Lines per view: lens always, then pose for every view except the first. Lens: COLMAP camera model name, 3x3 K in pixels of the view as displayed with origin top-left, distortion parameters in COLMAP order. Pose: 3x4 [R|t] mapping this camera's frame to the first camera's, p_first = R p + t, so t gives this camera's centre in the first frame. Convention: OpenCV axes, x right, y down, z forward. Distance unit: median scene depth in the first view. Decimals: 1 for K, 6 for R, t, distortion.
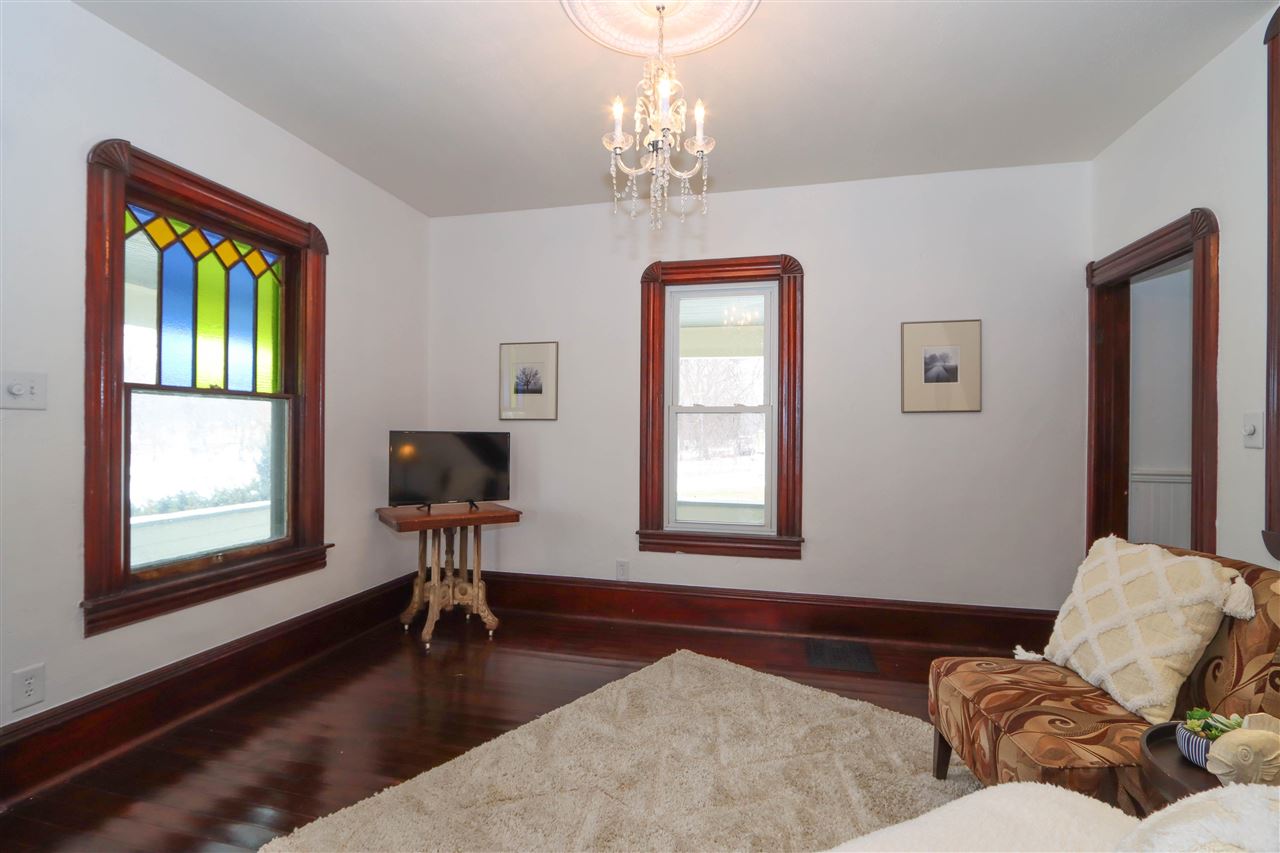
lens RADIAL K [[608.3, 0, 638.4], [0, 608.3, 427.7], [0, 0, 1]] dist [-0.004871, 0.000643]
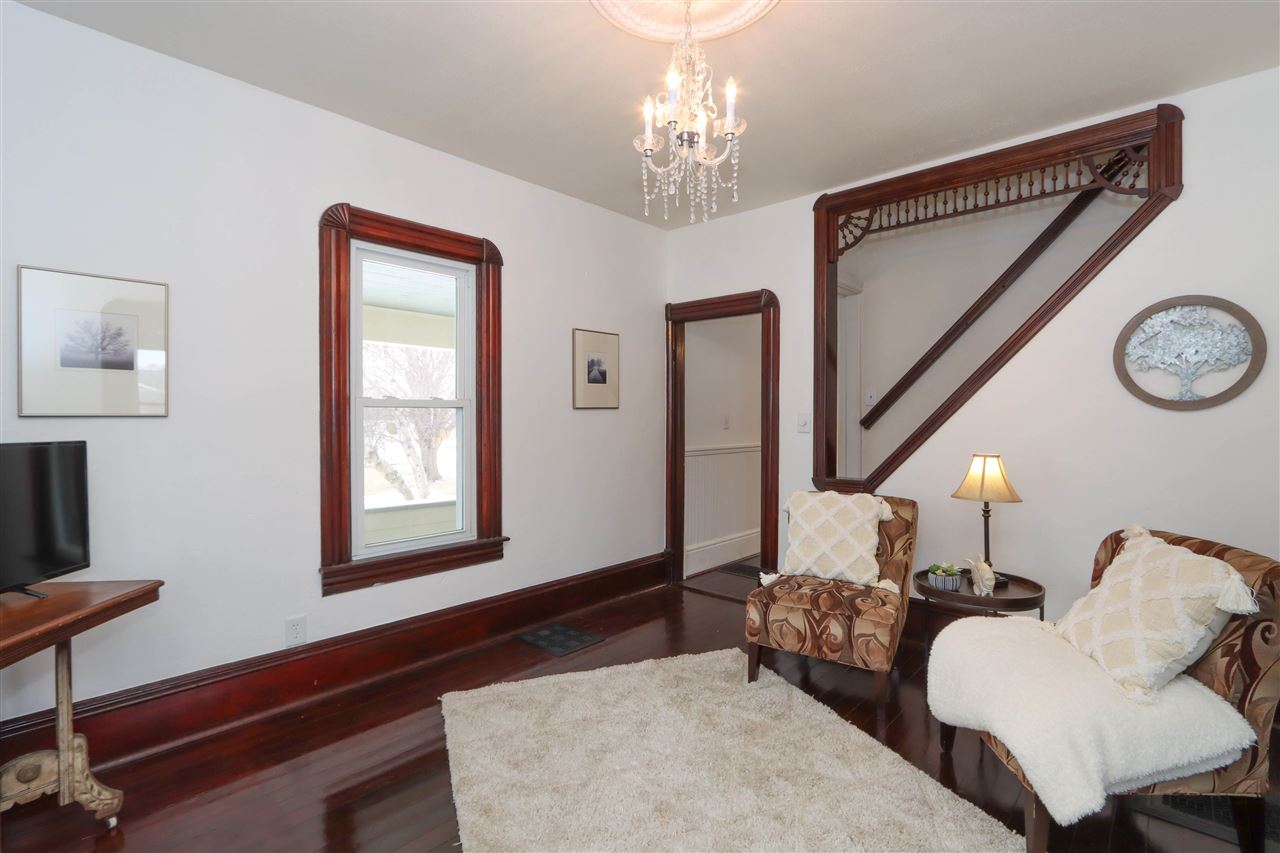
lens RADIAL K [[608.3, 0, 644.9], [0, 608.3, 425.0], [0, 0, 1]] dist [-0.004871, 0.000643]
pose [[0.464959, -0.019078, 0.885126, -0.485874], [0.004224, 0.999804, 0.019331, -0.015345], [-0.885322, -0.005250, 0.464949, 0.348521]]
